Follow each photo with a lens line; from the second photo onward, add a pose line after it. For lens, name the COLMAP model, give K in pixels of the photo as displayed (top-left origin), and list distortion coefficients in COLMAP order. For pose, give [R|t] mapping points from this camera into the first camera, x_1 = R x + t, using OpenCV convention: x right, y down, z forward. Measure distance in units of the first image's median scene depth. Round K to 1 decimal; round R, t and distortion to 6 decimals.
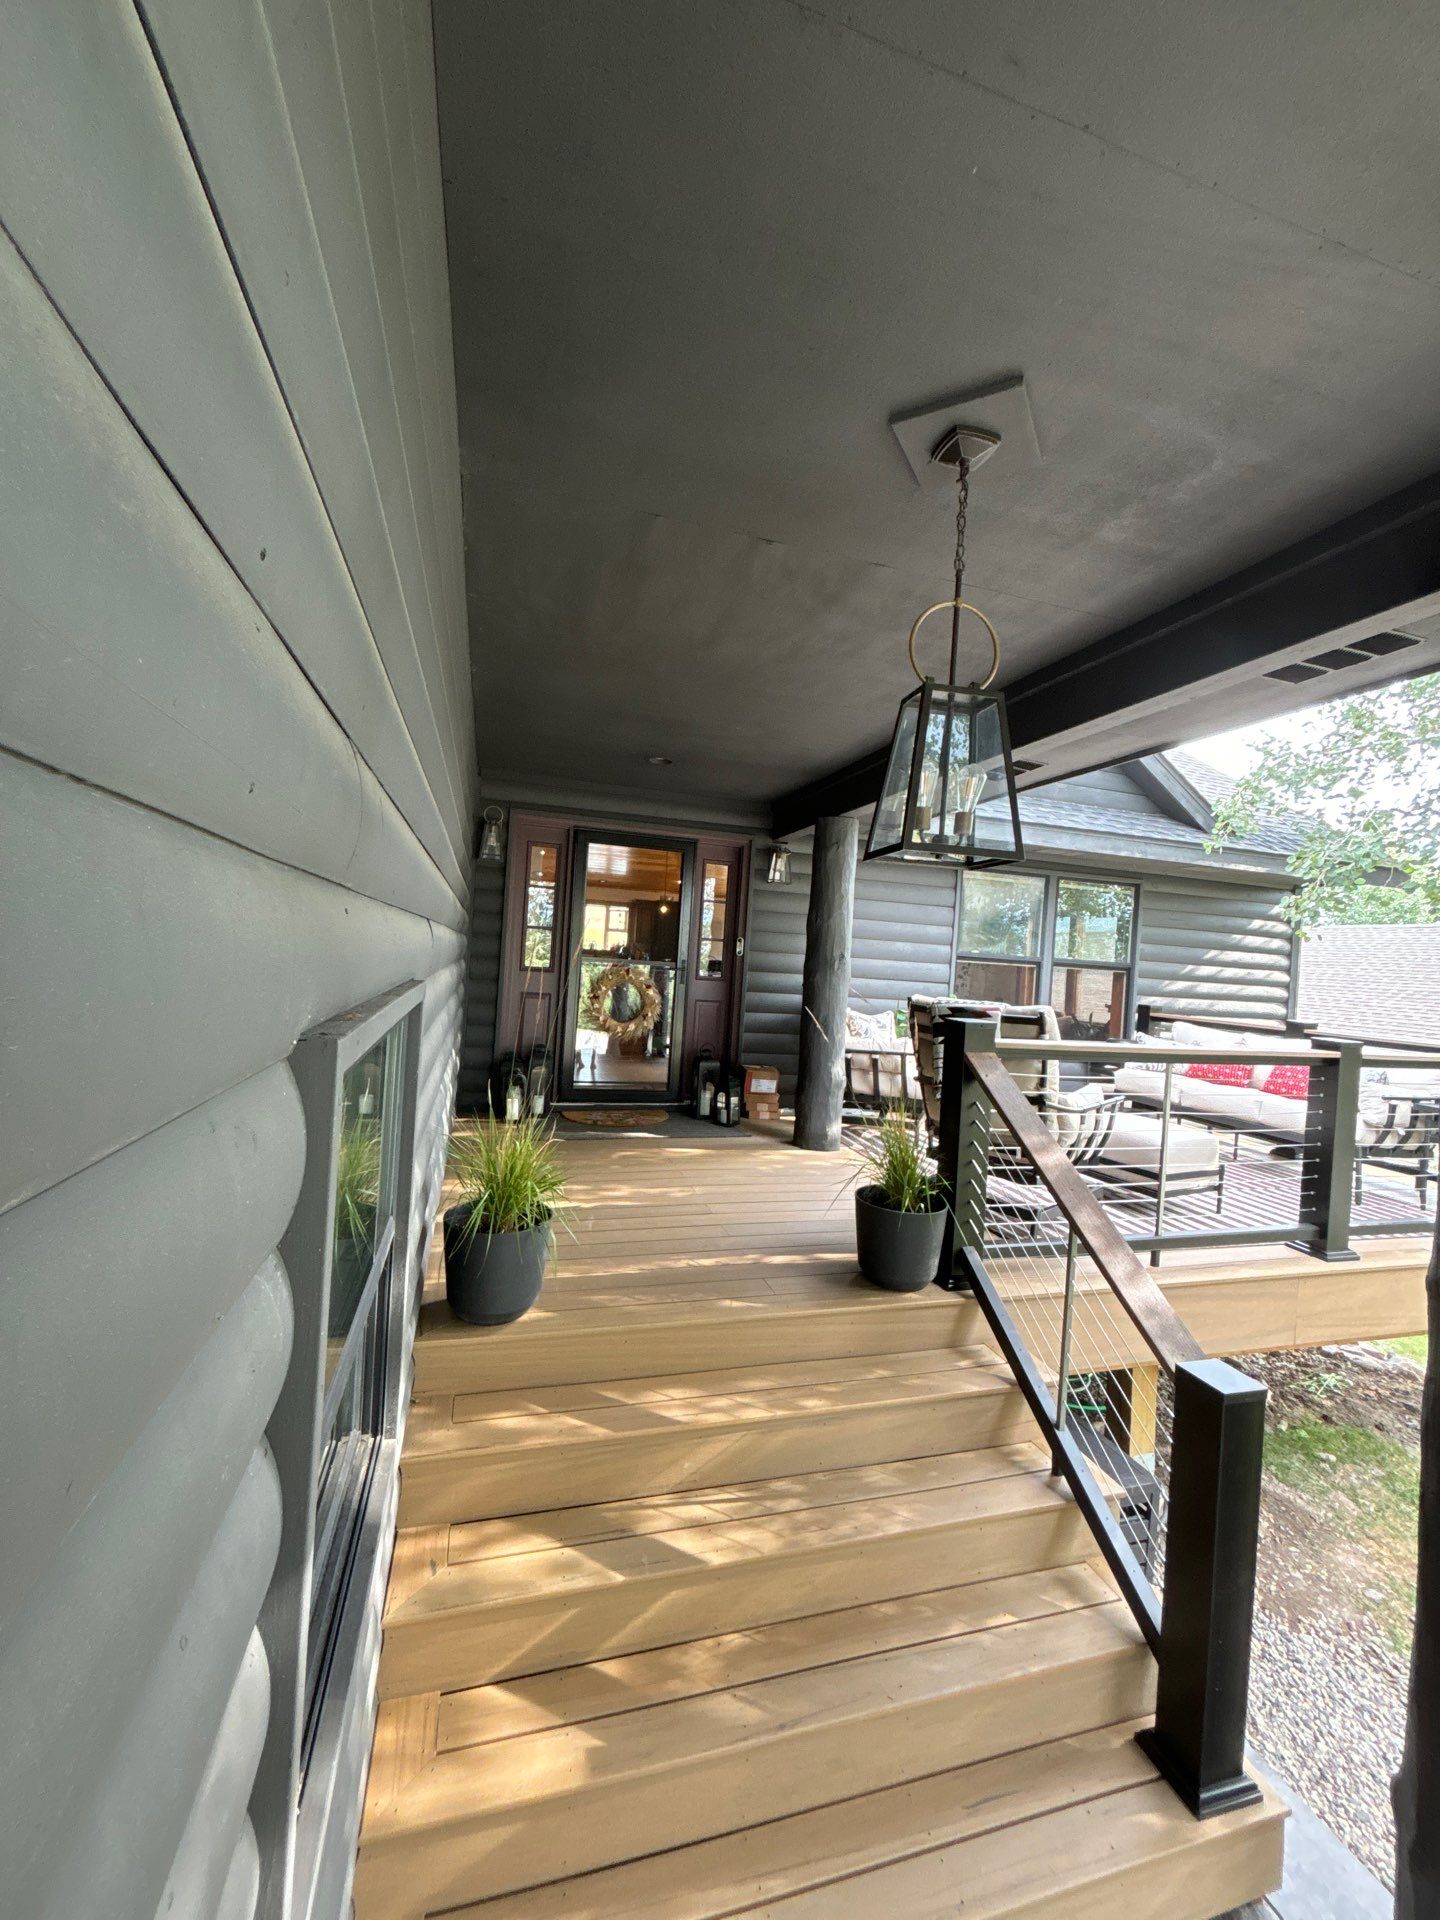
lens RADIAL K [[767.2, 0, 720.0], [0, 767.2, 960.0], [0, 0, 1]] dist [0.000602, 0.000054]
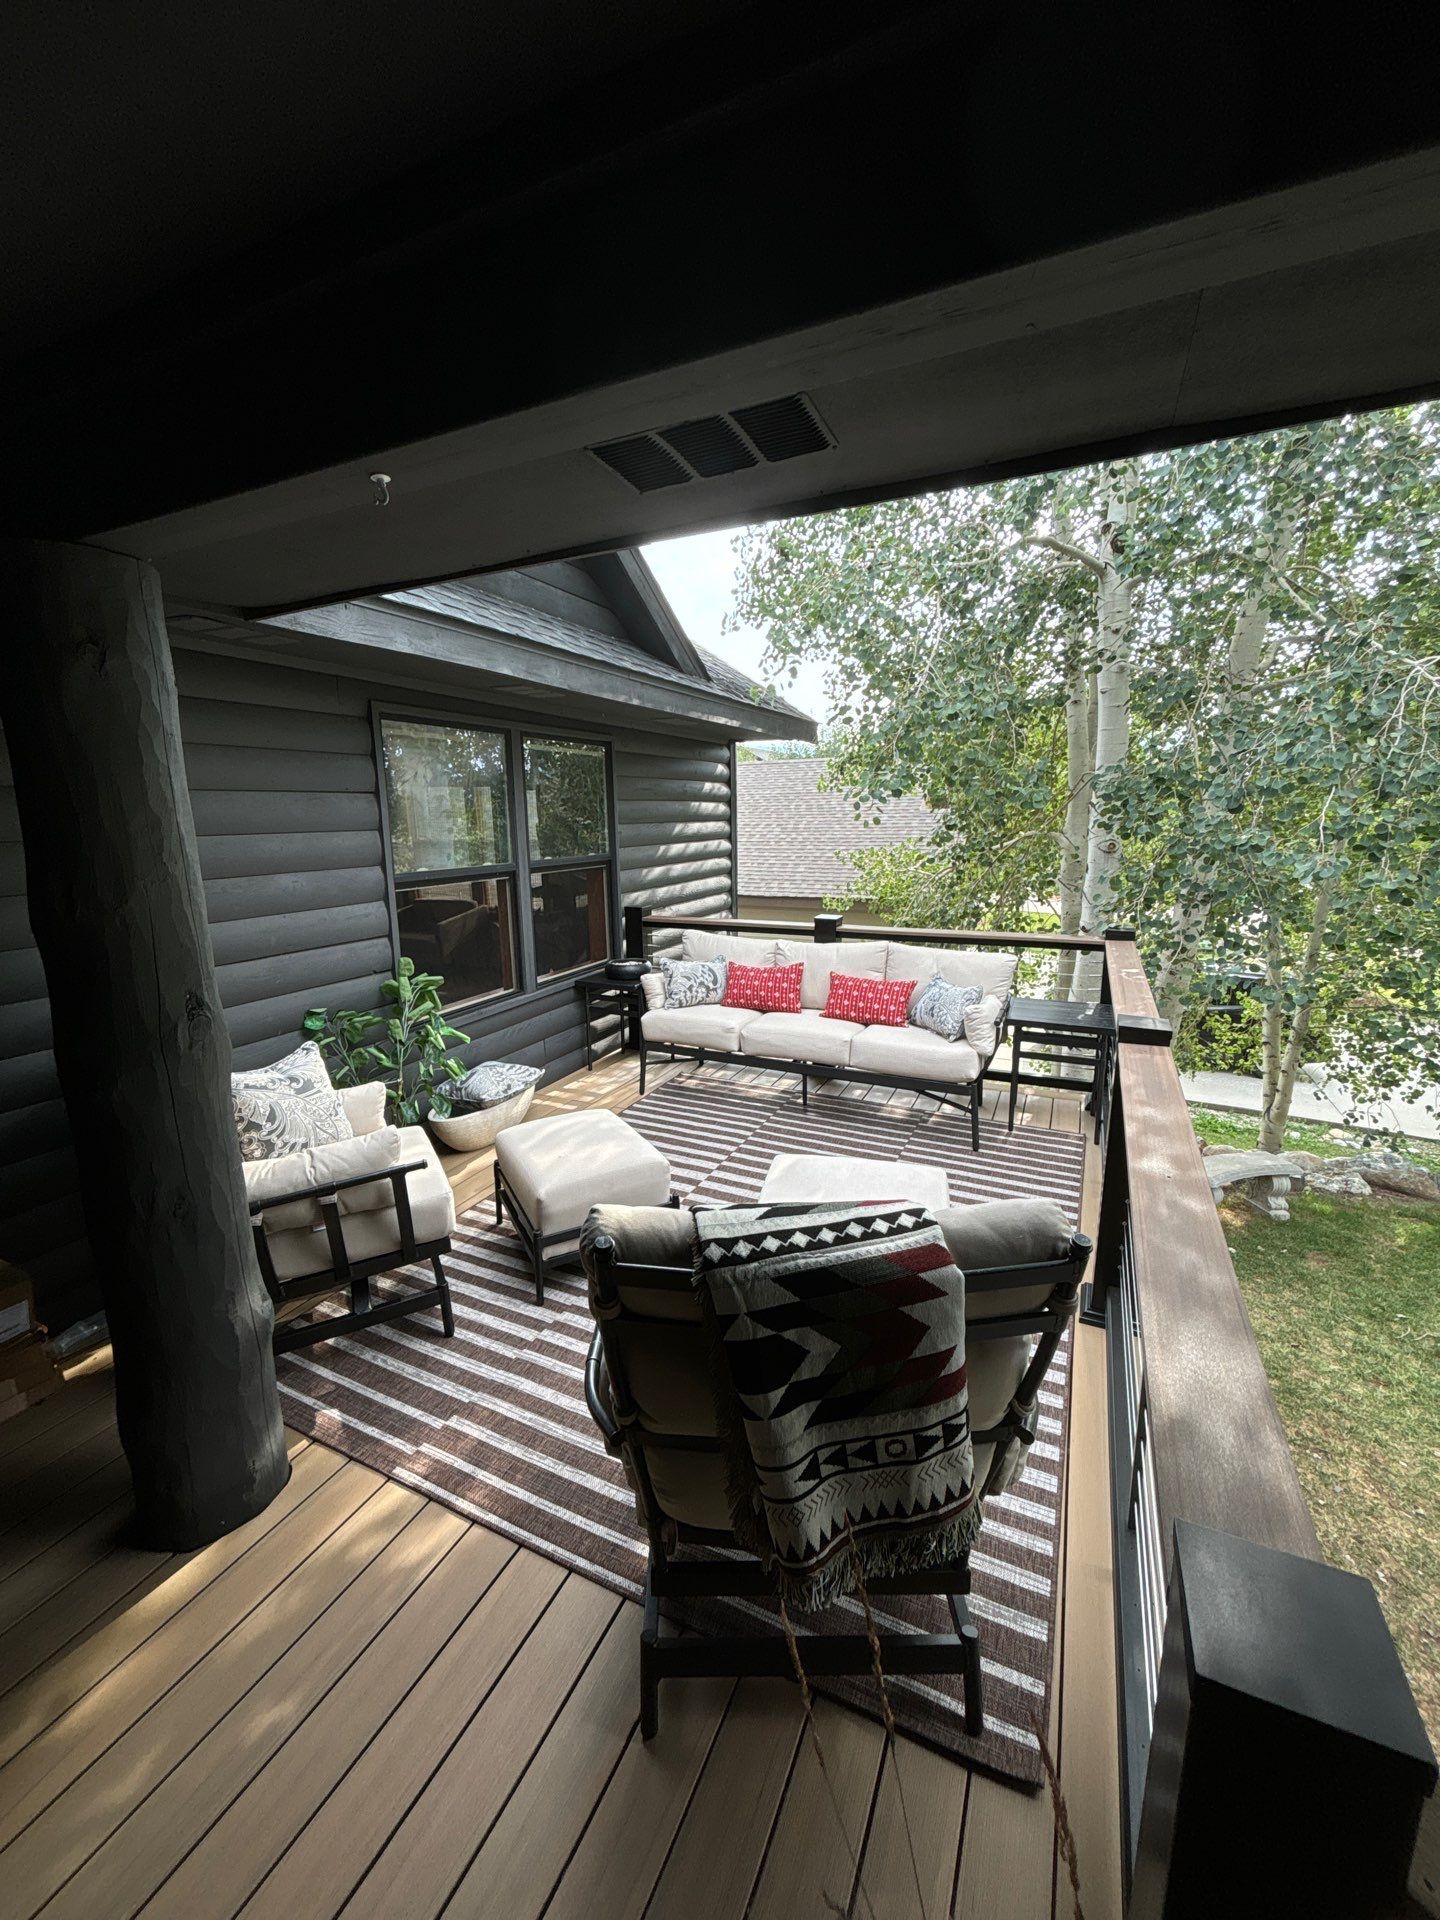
lens RADIAL K [[767.2, 0, 720.0], [0, 767.2, 960.0], [0, 0, 1]] dist [0.000602, 0.000054]
pose [[0.664271, -0.211195, 0.717036, 0.055856], [0.058701, 0.971032, 0.231626, -0.064001], [-0.745183, -0.111772, 0.657426, 0.449877]]
